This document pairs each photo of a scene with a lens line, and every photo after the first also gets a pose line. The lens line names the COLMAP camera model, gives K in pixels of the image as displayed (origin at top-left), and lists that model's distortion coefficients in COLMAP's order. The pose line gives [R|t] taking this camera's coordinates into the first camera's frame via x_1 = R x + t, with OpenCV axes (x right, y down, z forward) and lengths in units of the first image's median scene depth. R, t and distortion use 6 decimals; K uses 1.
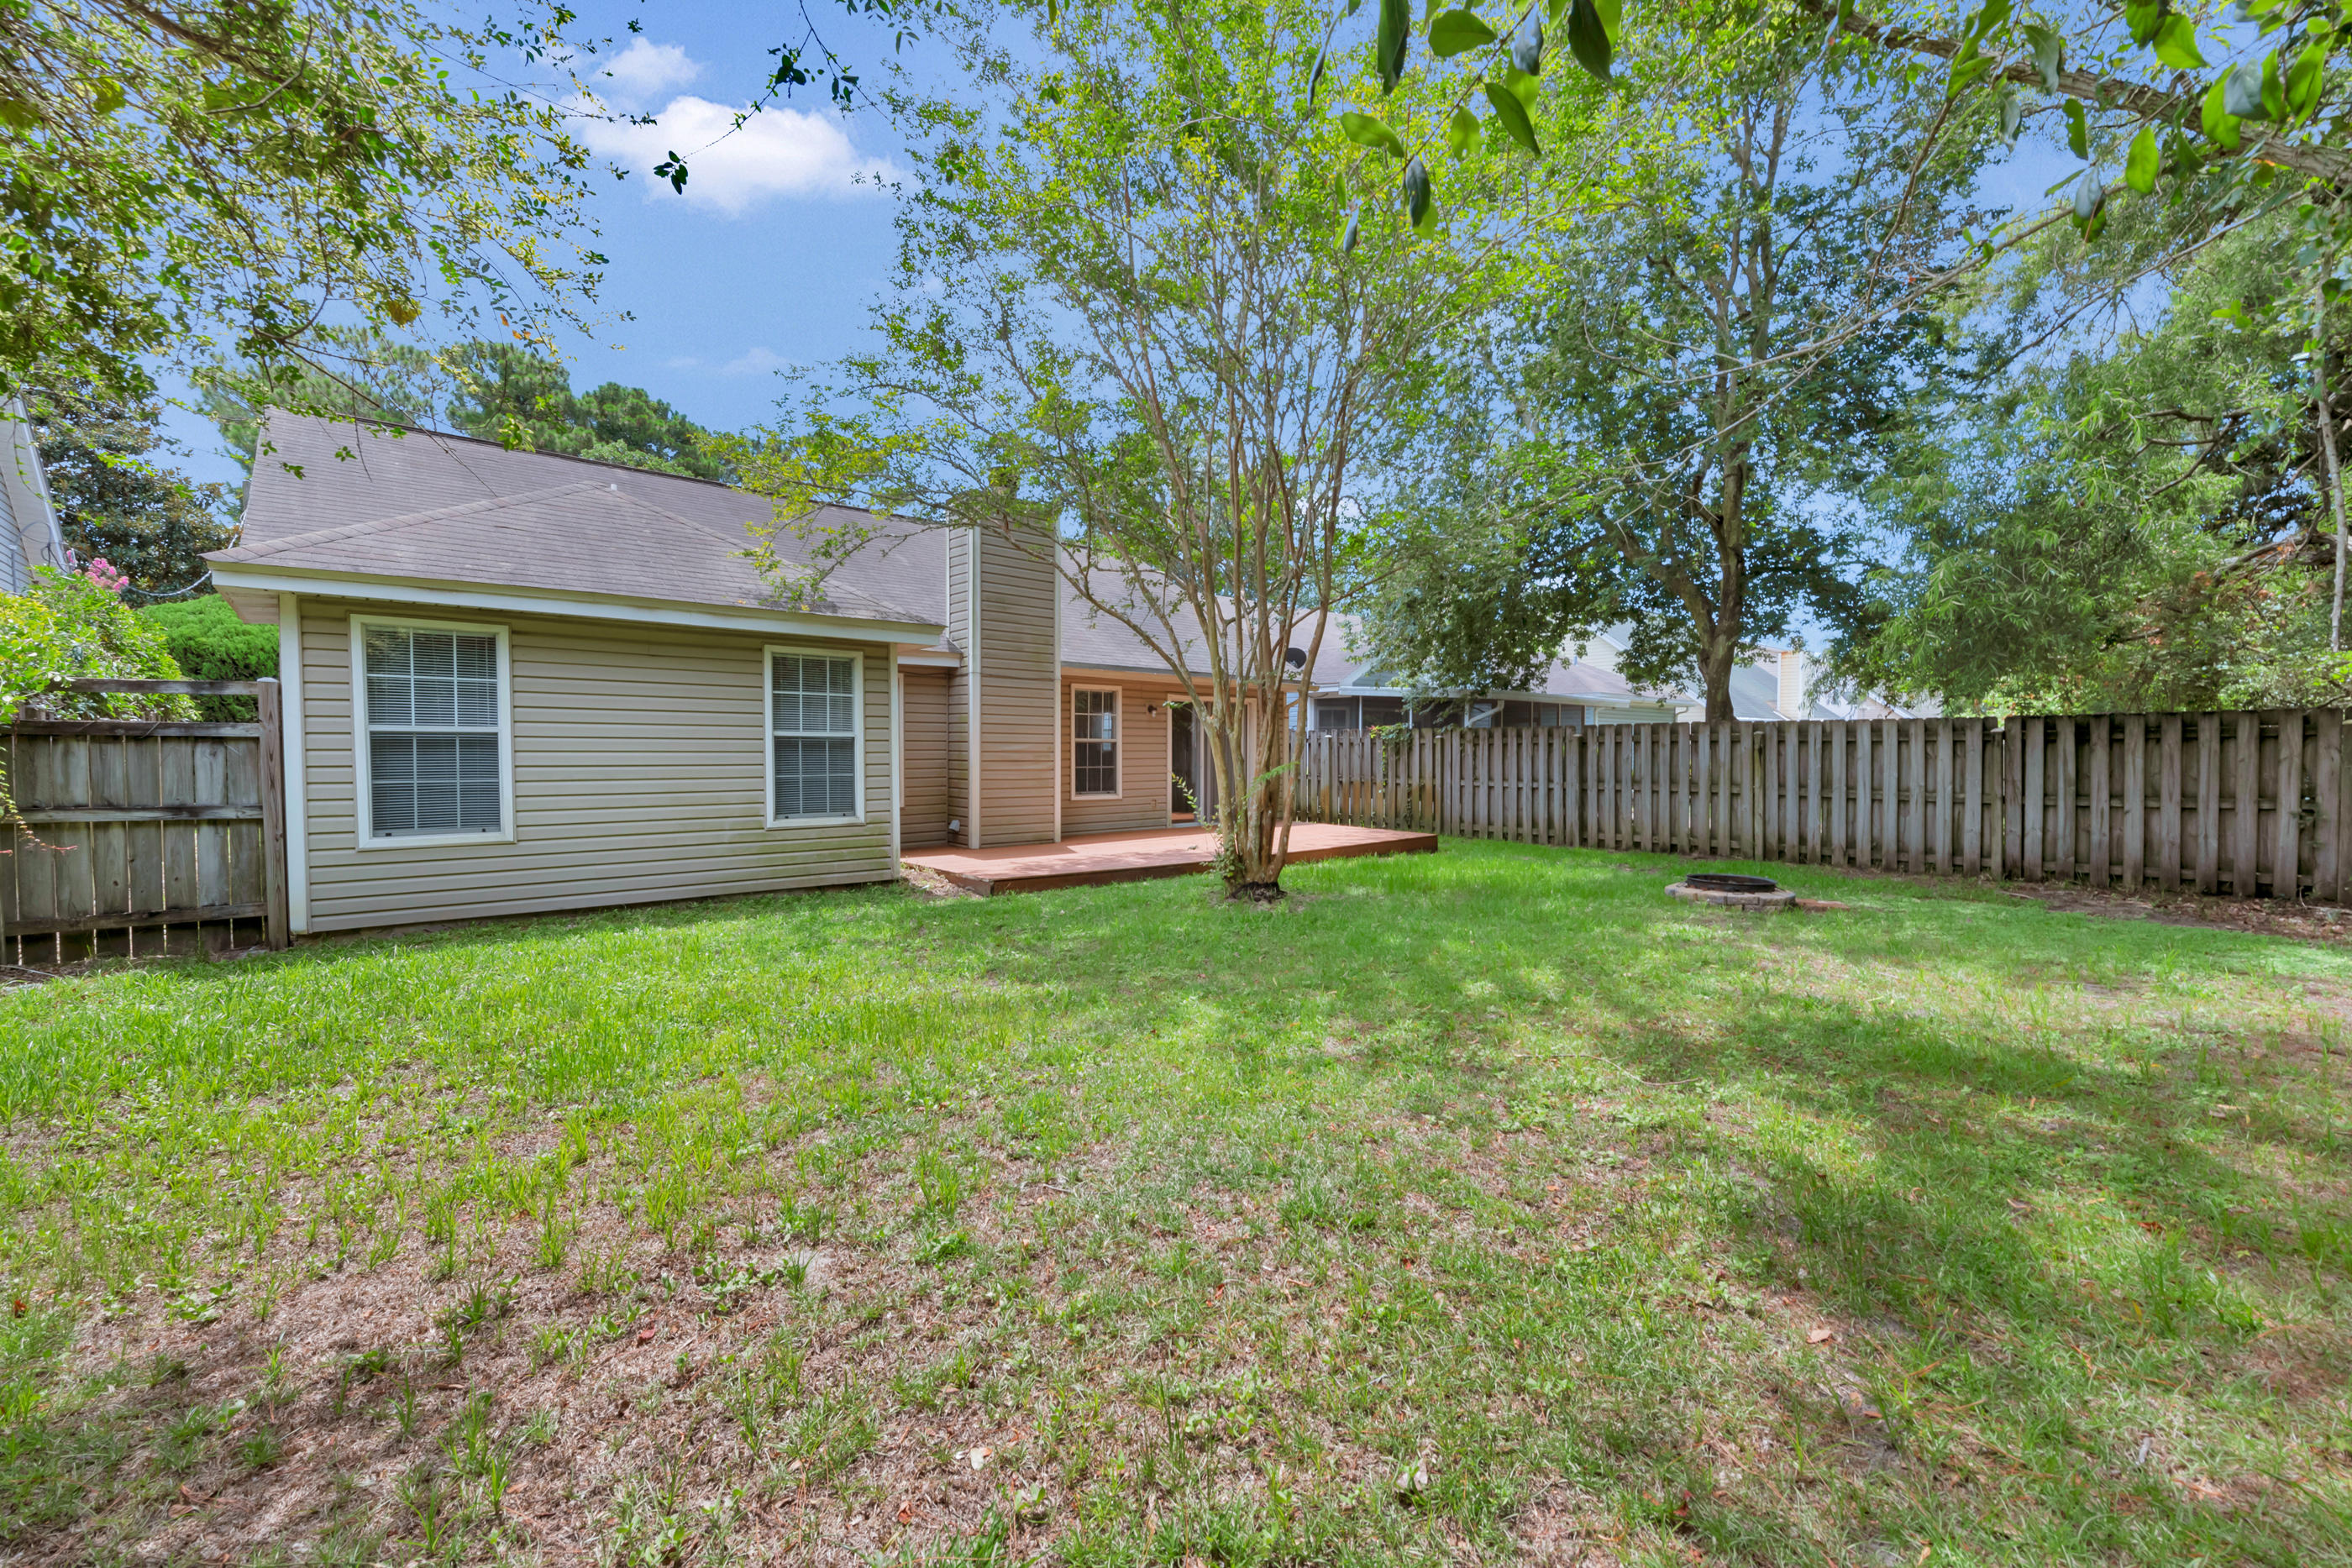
lens RADIAL K [[958.0, 0, 1201.5], [0, 958.0, 767.8], [0, 0, 1]] dist [-0.005803, -0.000982]
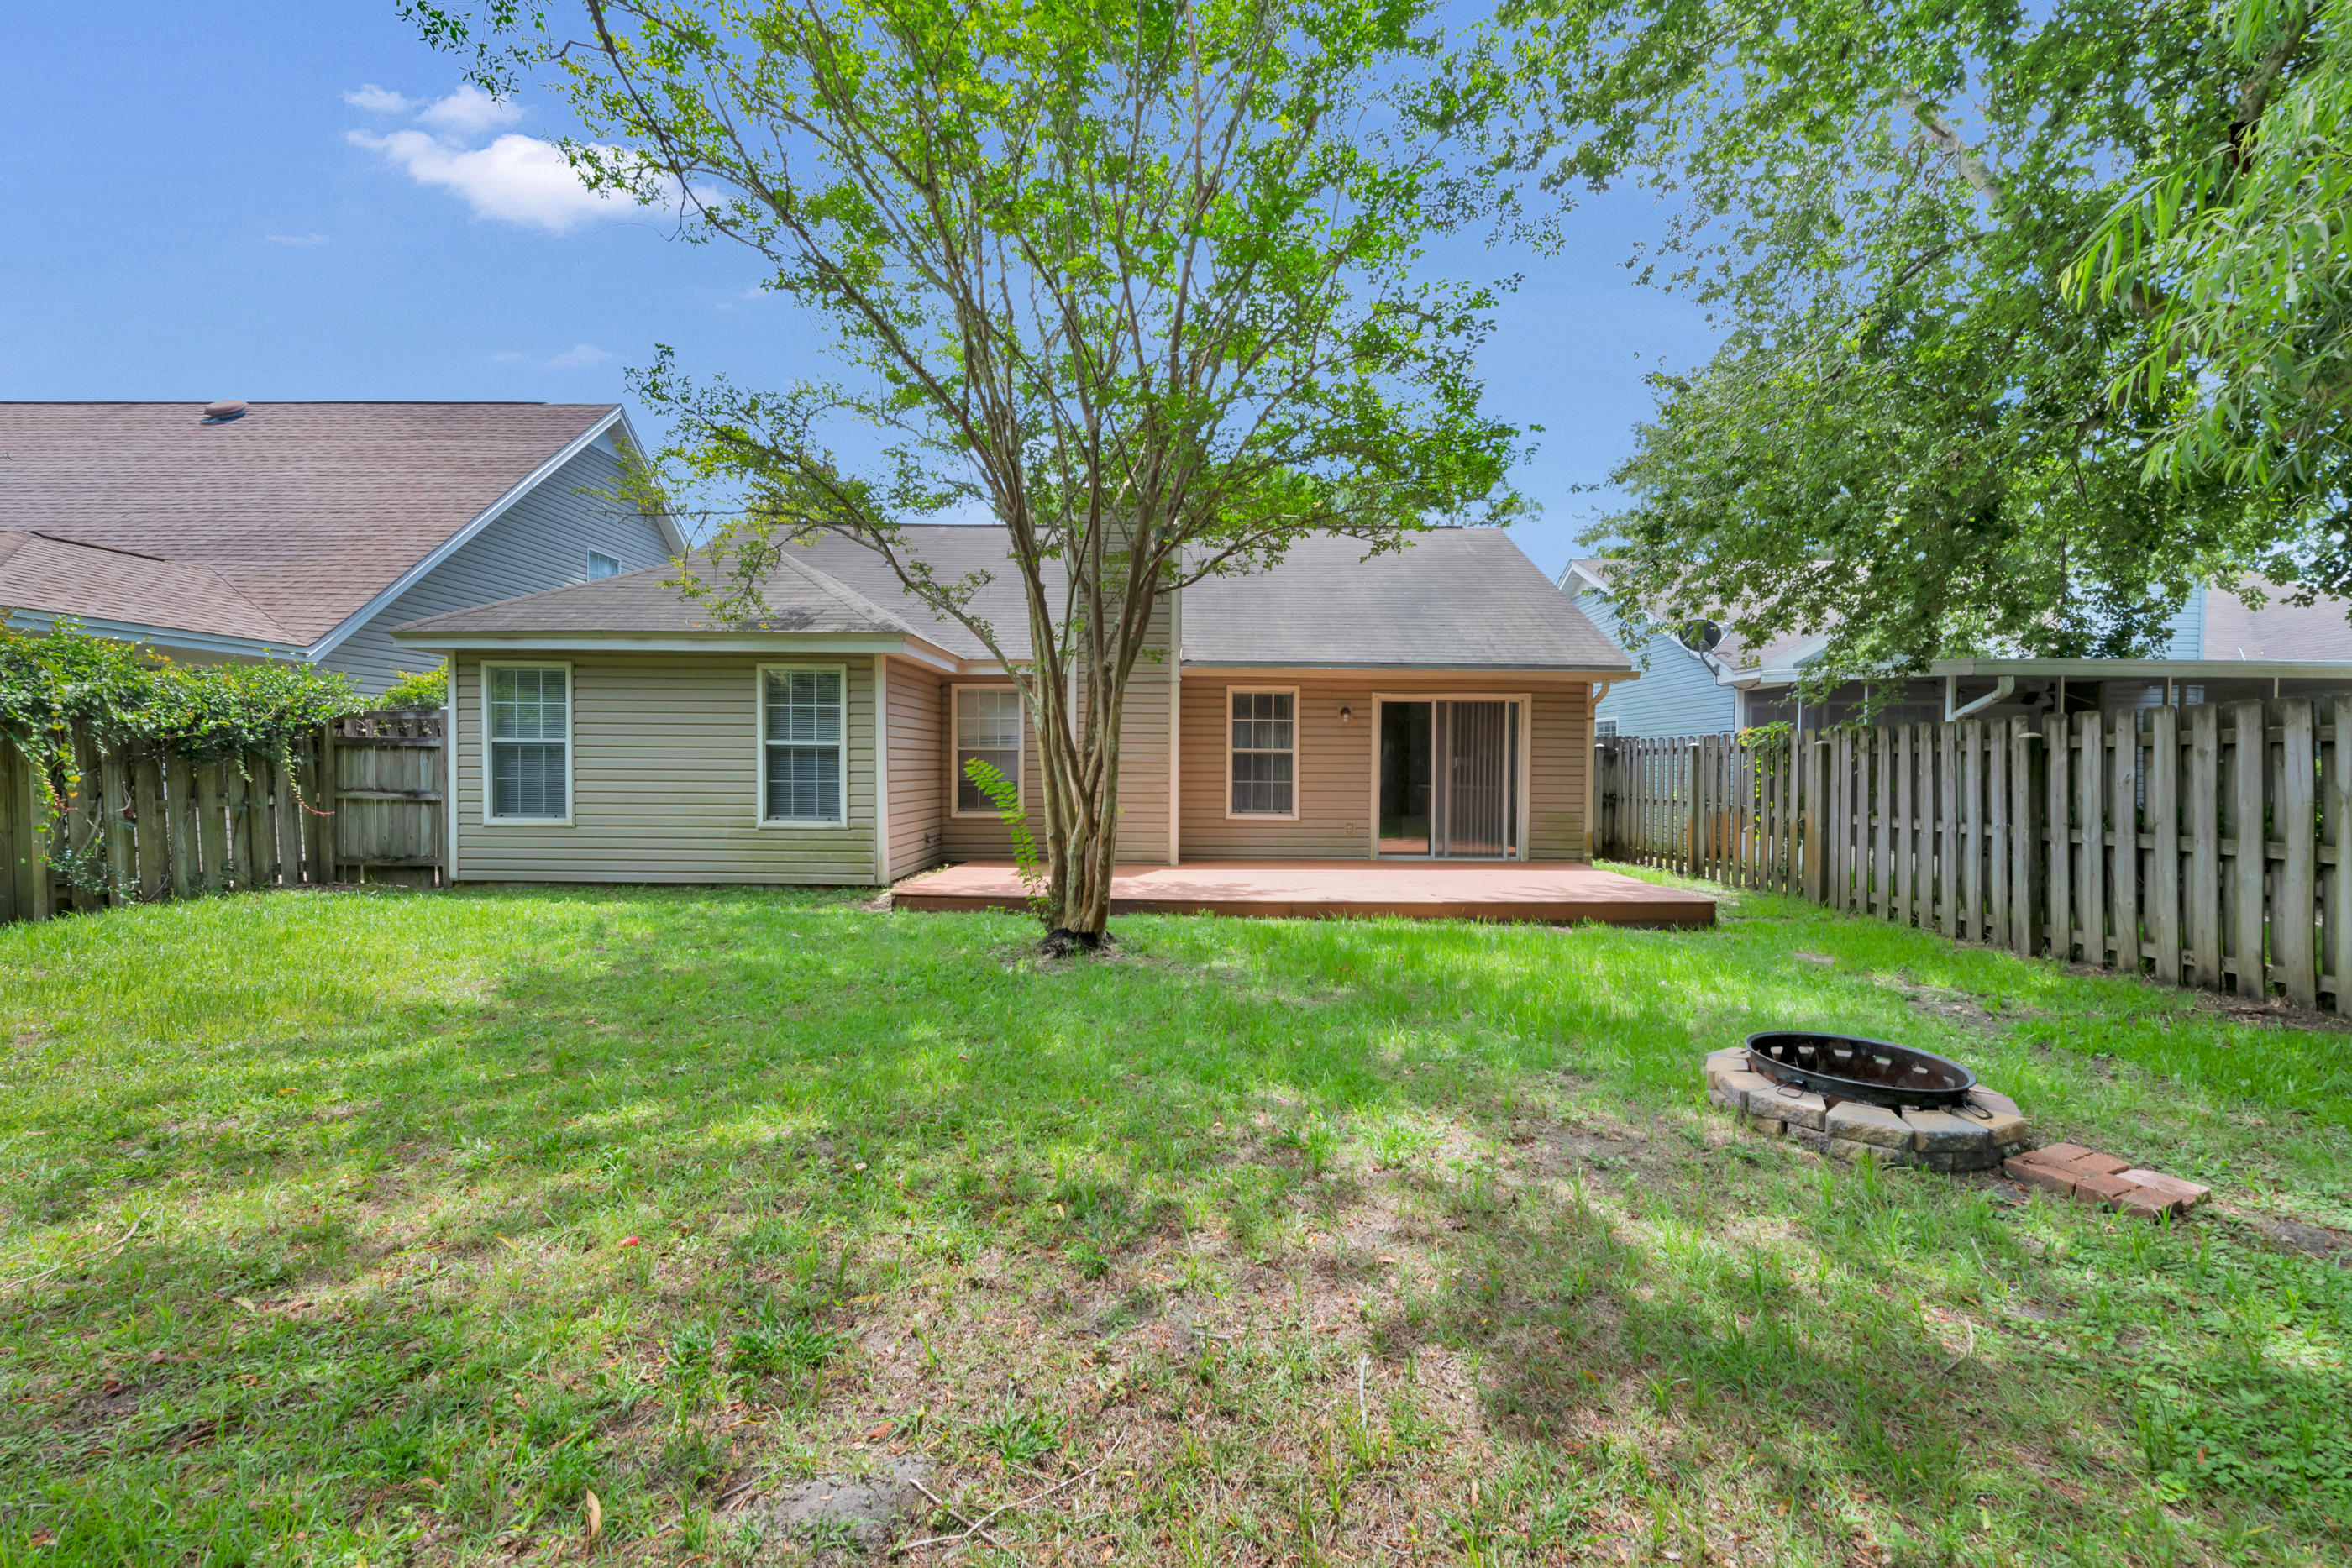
lens RADIAL K [[958.0, 0, 1169.8], [0, 958.0, 771.5], [0, 0, 1]] dist [-0.005803, -0.000982]
pose [[0.727474, 0.006454, -0.686105, 0.649988], [-0.019049, 0.999760, -0.010793, 0.000941], [0.685871, 0.020921, 0.727422, 0.510857]]
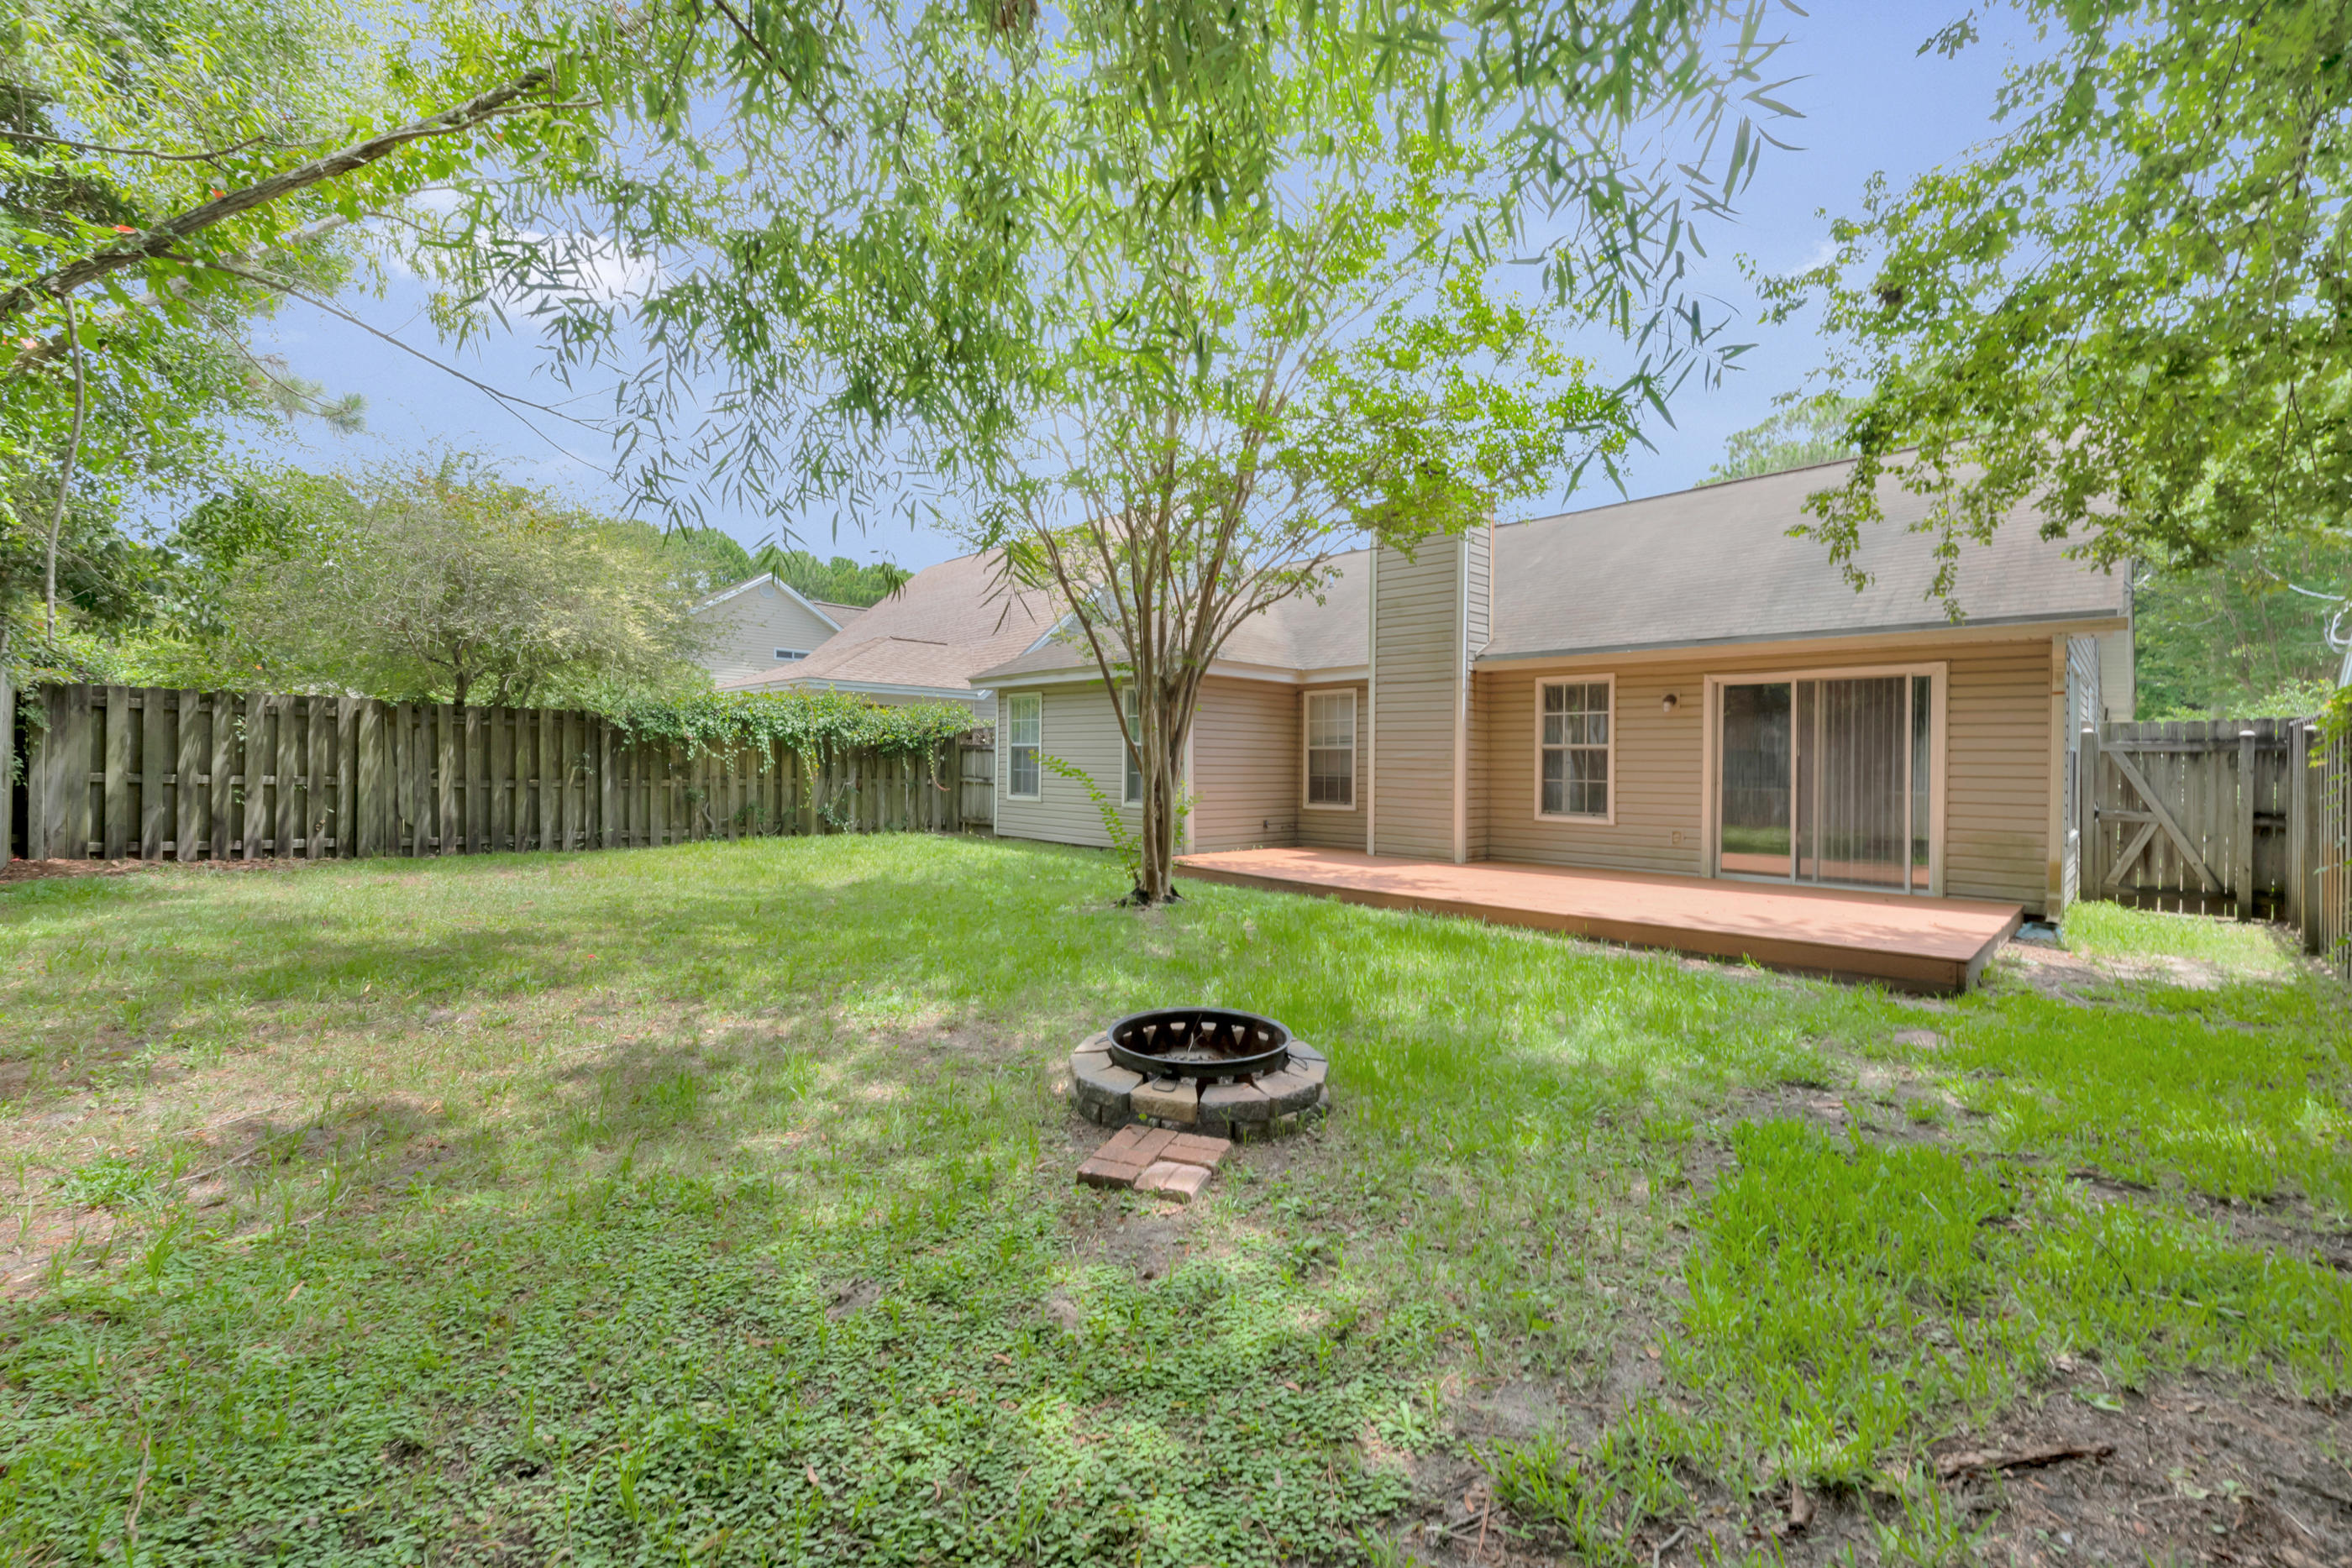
lens RADIAL K [[958.0, 0, 1182.7], [0, 958.0, 774.7], [0, 0, 1]] dist [-0.005803, -0.000982]
pose [[0.011307, 0.006051, -0.999918, 1.036105], [-0.033928, 0.999408, 0.005664, 0.000473], [0.999360, 0.033861, 0.011506, 1.057154]]
